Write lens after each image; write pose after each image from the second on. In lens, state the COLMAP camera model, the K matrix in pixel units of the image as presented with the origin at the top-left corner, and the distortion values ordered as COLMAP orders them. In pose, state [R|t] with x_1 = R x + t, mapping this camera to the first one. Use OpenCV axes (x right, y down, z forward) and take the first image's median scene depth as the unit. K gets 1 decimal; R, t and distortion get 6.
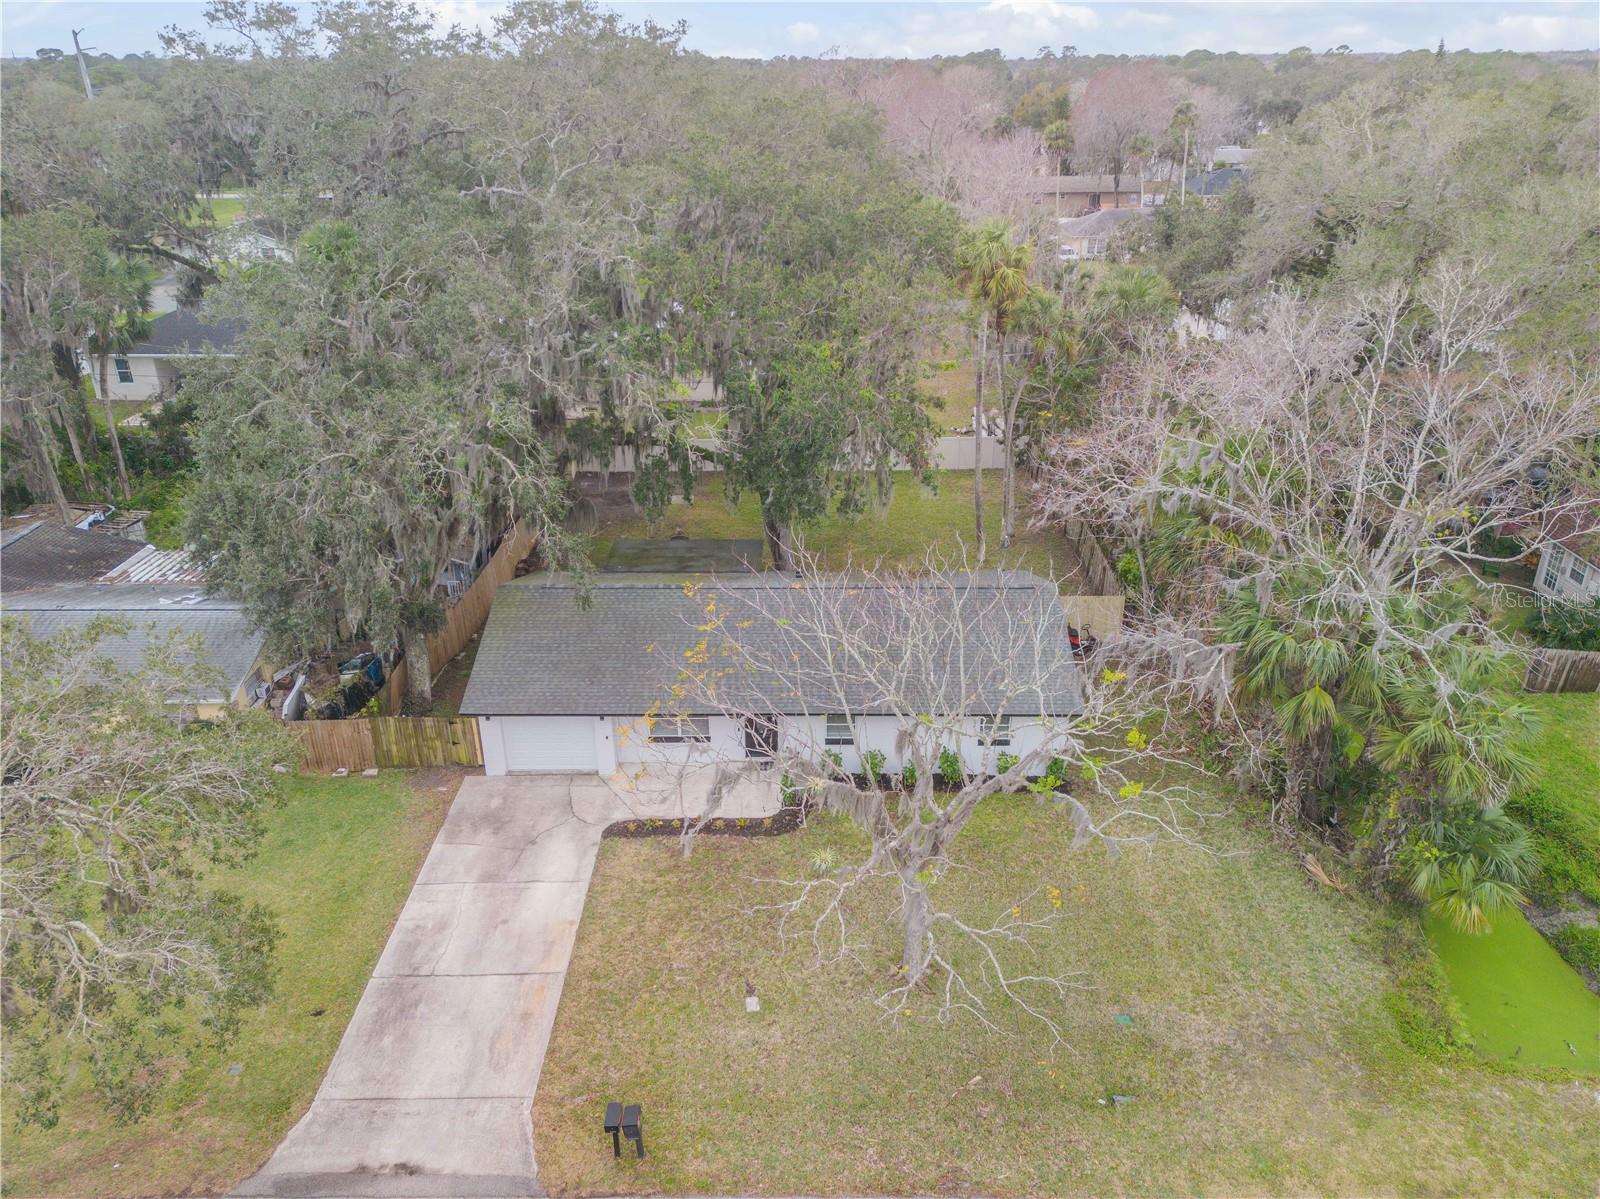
lens RADIAL K [[1143.6, 0, 803.3], [0, 1143.6, 618.5], [0, 0, 1]] dist [0.061765, -0.057912]
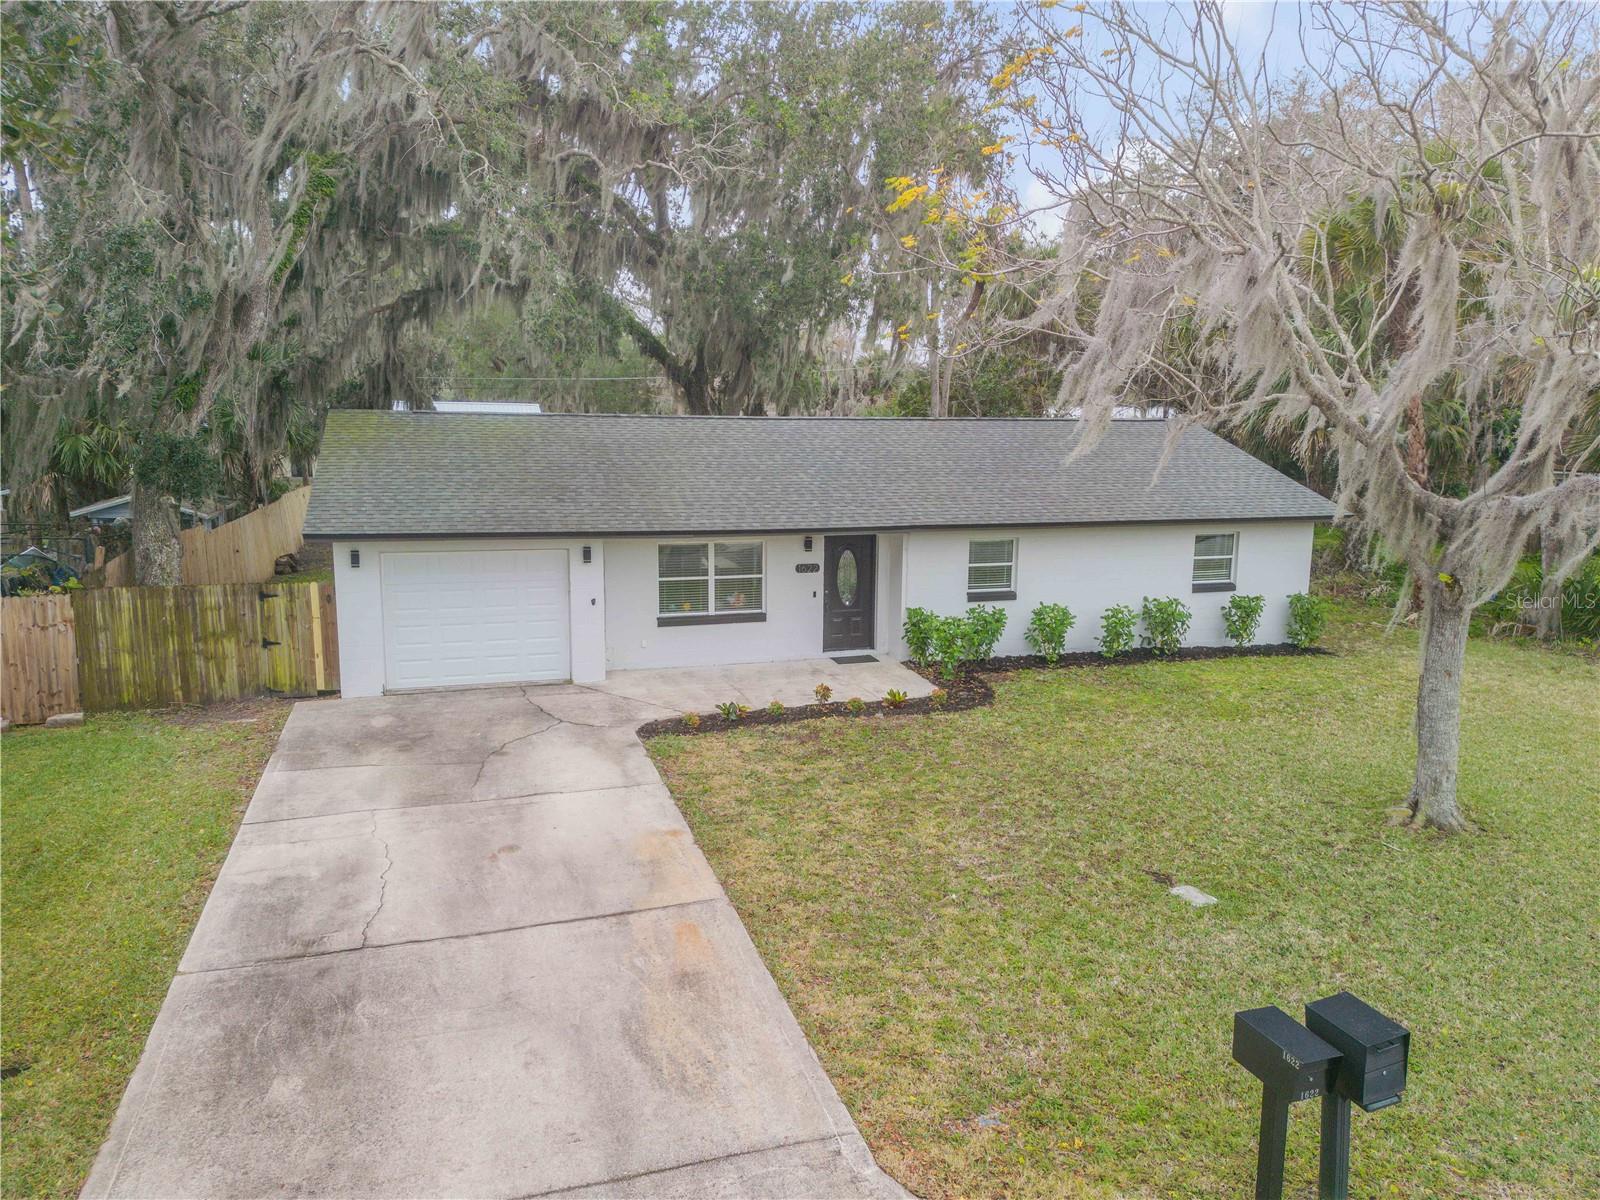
lens RADIAL K [[1143.6, 0, 803.3], [0, 1143.6, 619.0], [0, 0, 1]] dist [0.061765, -0.057912]
pose [[0.952013, -0.041755, 0.303196, -0.299427], [0.122128, 0.960189, -0.251240, 0.320506], [-0.280635, 0.276212, 0.919212, 0.611005]]
